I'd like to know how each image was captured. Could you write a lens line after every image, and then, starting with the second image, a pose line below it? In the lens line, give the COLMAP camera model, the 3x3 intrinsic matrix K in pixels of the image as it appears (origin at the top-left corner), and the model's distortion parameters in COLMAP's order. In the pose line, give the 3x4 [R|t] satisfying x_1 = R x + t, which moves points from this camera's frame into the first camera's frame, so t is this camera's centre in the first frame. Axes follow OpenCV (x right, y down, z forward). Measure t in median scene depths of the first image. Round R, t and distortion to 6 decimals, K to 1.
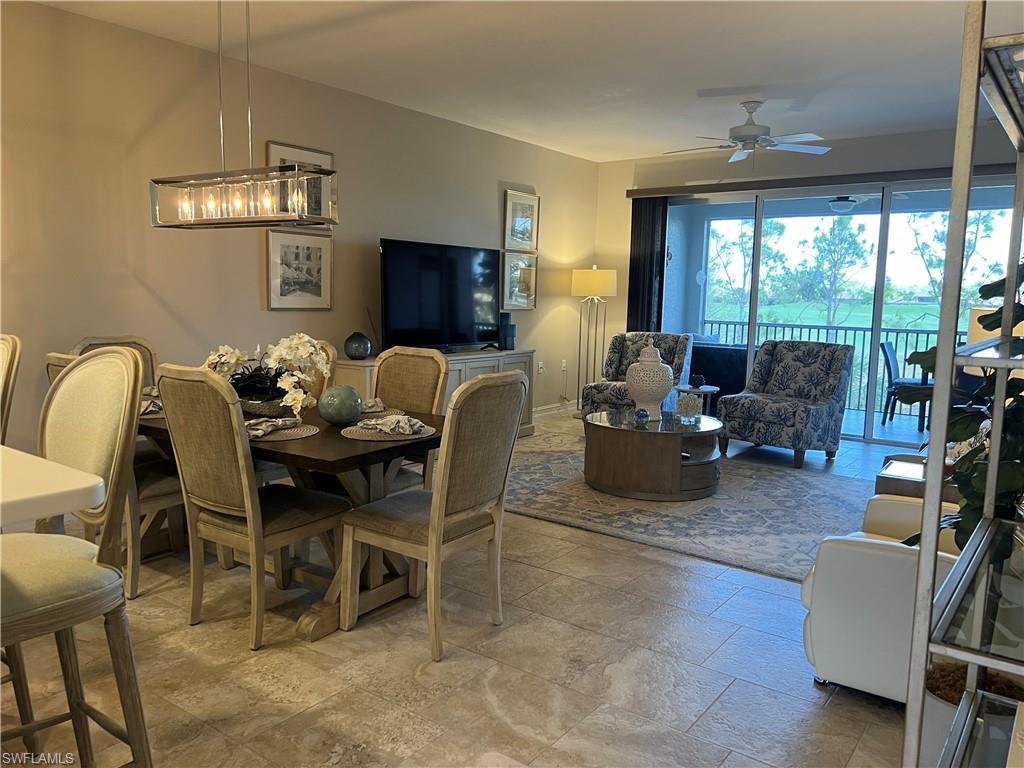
lens RADIAL K [[774.8, 0, 515.2], [0, 774.8, 382.1], [0, 0, 1]] dist [0.060672, -0.059075]
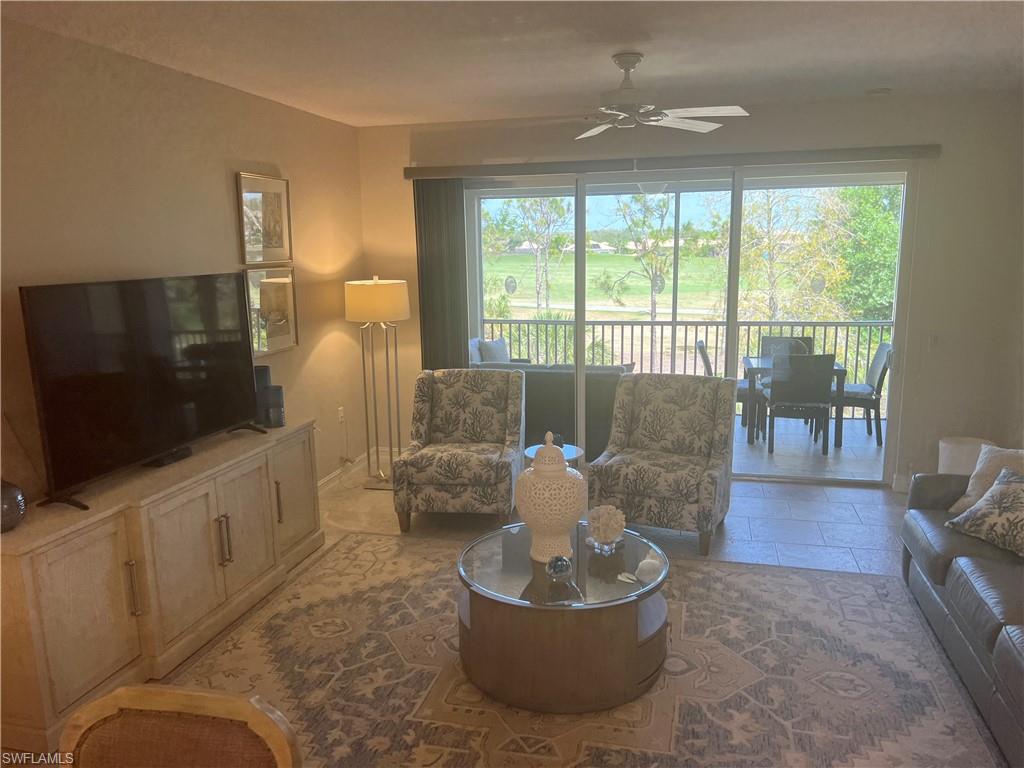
lens RADIAL K [[774.8, 0, 540.9], [0, 774.8, 387.7], [0, 0, 1]] dist [0.060672, -0.059075]
pose [[0.915203, -0.102975, 0.389614, -0.074270], [0.077524, 0.993732, 0.080541, -0.146157], [-0.395465, -0.043507, 0.917450, 0.432694]]
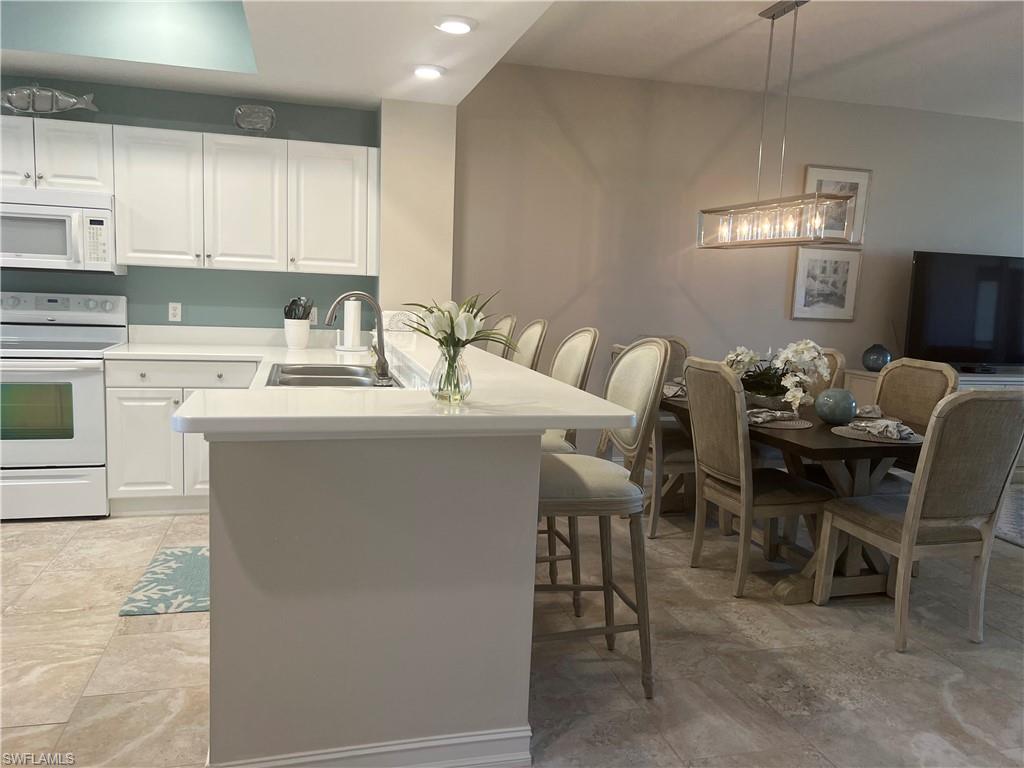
lens RADIAL K [[774.8, 0, 511.7], [0, 774.8, 381.6], [0, 0, 1]] dist [0.060672, -0.059075]
pose [[0.782522, 0.091676, -0.615836, 0.098654], [-0.100079, 0.994760, 0.020917, 0.018400], [0.614527, 0.045264, 0.787597, -0.163741]]
